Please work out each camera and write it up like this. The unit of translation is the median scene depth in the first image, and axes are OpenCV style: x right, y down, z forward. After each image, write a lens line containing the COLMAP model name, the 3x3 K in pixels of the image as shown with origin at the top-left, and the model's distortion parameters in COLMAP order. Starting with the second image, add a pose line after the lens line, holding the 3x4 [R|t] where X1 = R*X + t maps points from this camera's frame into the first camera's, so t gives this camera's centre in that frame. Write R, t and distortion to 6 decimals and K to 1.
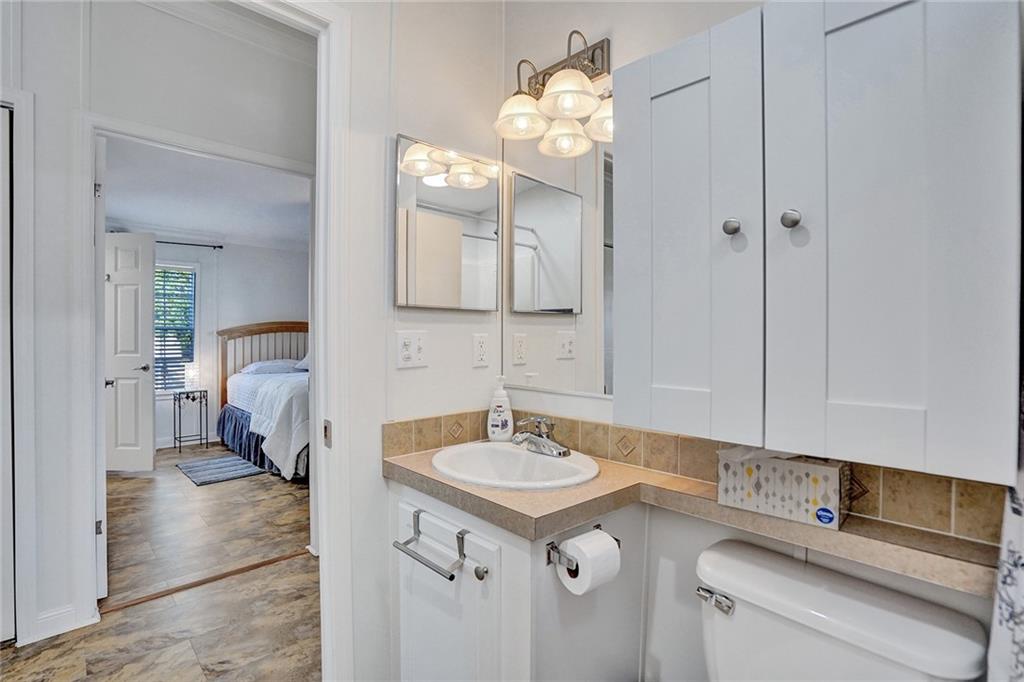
lens RADIAL K [[490.7, 0, 517.7], [0, 490.7, 339.5], [0, 0, 1]] dist [-0.046004, 0.017611]
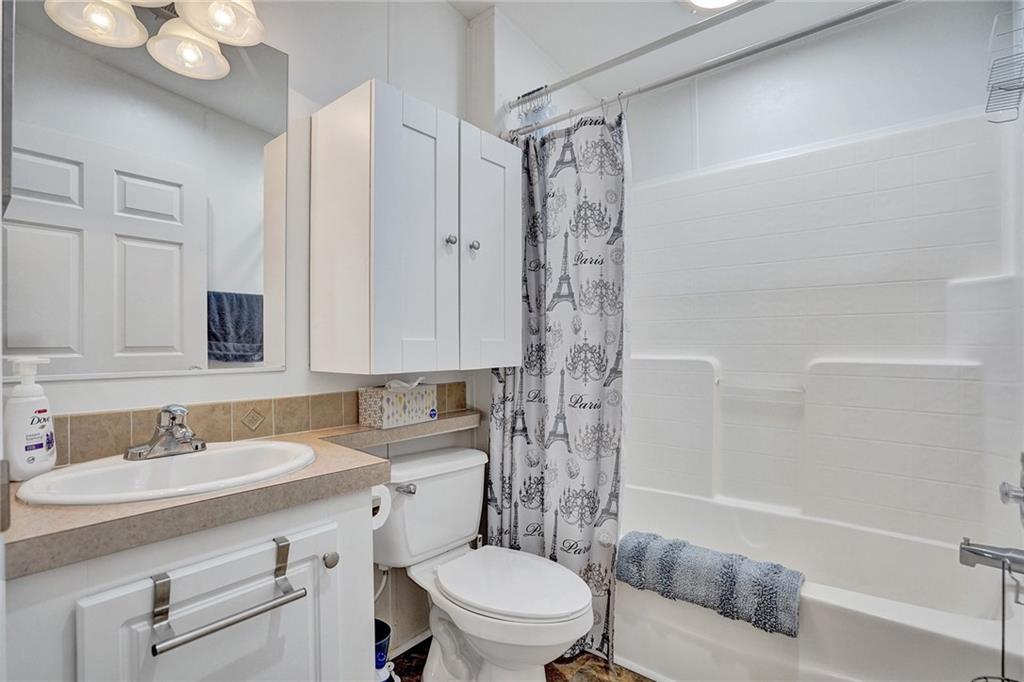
lens RADIAL K [[490.7, 0, 513.3], [0, 490.7, 341.7], [0, 0, 1]] dist [-0.046004, 0.017611]
pose [[-0.123325, 0.001280, 0.992366, -1.040413], [0.010383, 0.999946, 0.000001, 0.097684], [-0.992312, 0.010303, -0.123332, 0.830386]]
